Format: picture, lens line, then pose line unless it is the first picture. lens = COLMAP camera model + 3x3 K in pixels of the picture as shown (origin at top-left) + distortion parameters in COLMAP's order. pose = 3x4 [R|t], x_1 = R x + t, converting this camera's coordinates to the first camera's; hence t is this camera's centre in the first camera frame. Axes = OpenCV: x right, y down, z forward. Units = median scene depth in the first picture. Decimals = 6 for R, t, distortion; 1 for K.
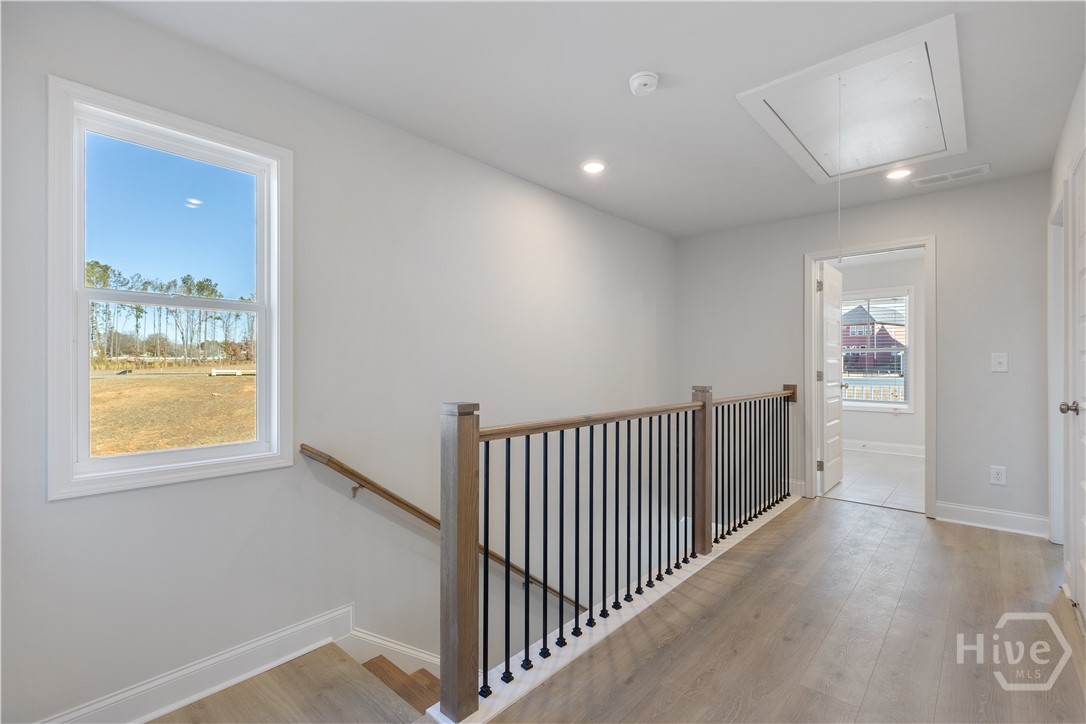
lens RADIAL K [[489.5, 0, 543.1], [0, 489.5, 369.9], [0, 0, 1]] dist [-0.003132, -0.002226]
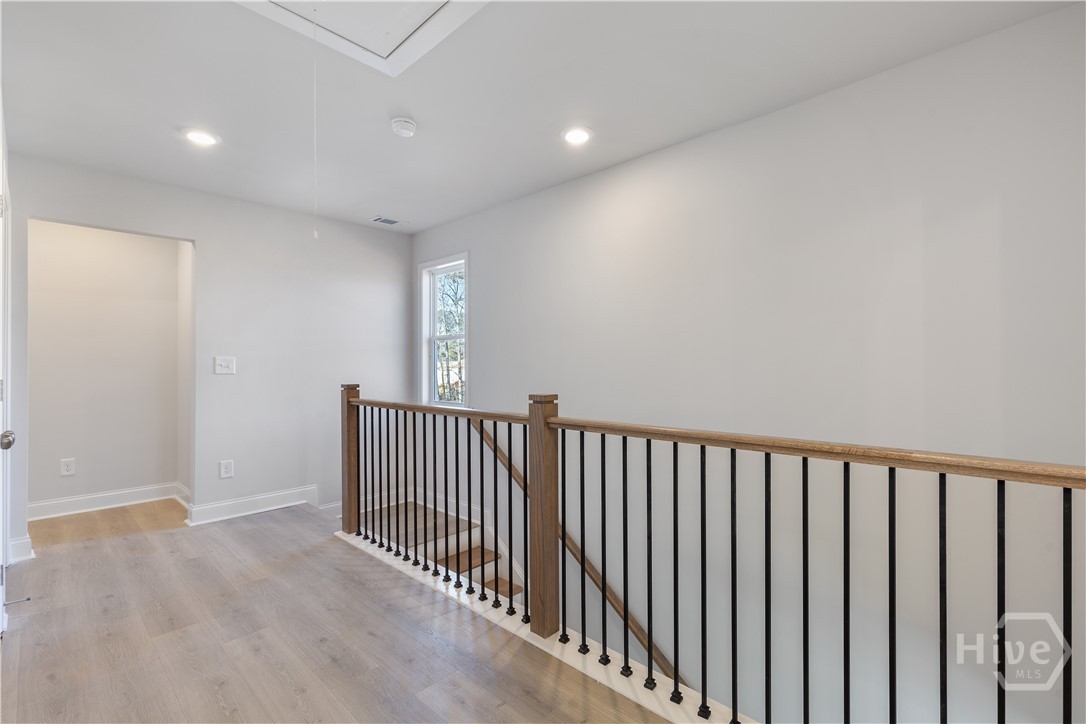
lens RADIAL K [[489.5, 0, 542.8], [0, 489.5, 356.5], [0, 0, 1]] dist [-0.003132, -0.002226]
pose [[-0.025513, 0.006183, -0.999655, 1.020739], [0.013451, 0.999892, 0.005841, -0.026384], [0.999584, -0.013297, -0.025593, 1.014180]]
